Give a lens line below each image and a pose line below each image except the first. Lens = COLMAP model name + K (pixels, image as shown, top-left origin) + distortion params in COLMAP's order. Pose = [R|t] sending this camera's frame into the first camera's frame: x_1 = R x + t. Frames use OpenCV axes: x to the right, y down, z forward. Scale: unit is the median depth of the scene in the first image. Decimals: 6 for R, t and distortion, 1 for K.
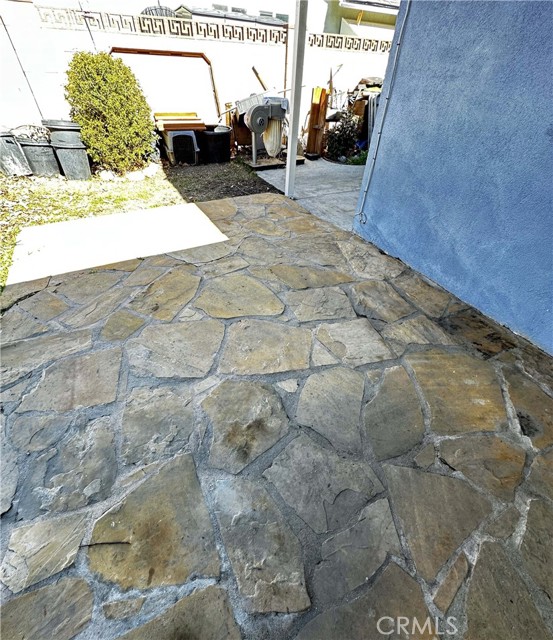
lens RADIAL K [[293.6, 0, 277.6], [0, 293.6, 321.3], [0, 0, 1]] dist [0.004038, 0.000770]
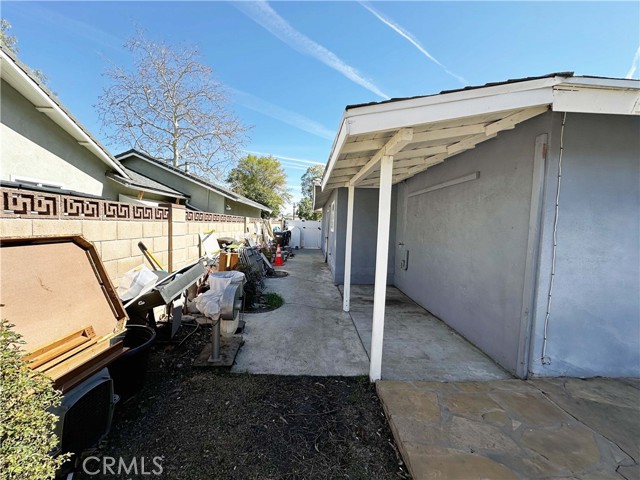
lens RADIAL K [[232.6, 0, 318.8], [0, 232.6, 237.4], [0, 0, 1]] dist [-0.002213, -0.000133]
pose [[0.463184, -0.072061, 0.883328, -0.715946], [0.577835, 0.780271, -0.239341, -0.856152], [-0.671988, 0.621277, 0.403048, 0.811470]]
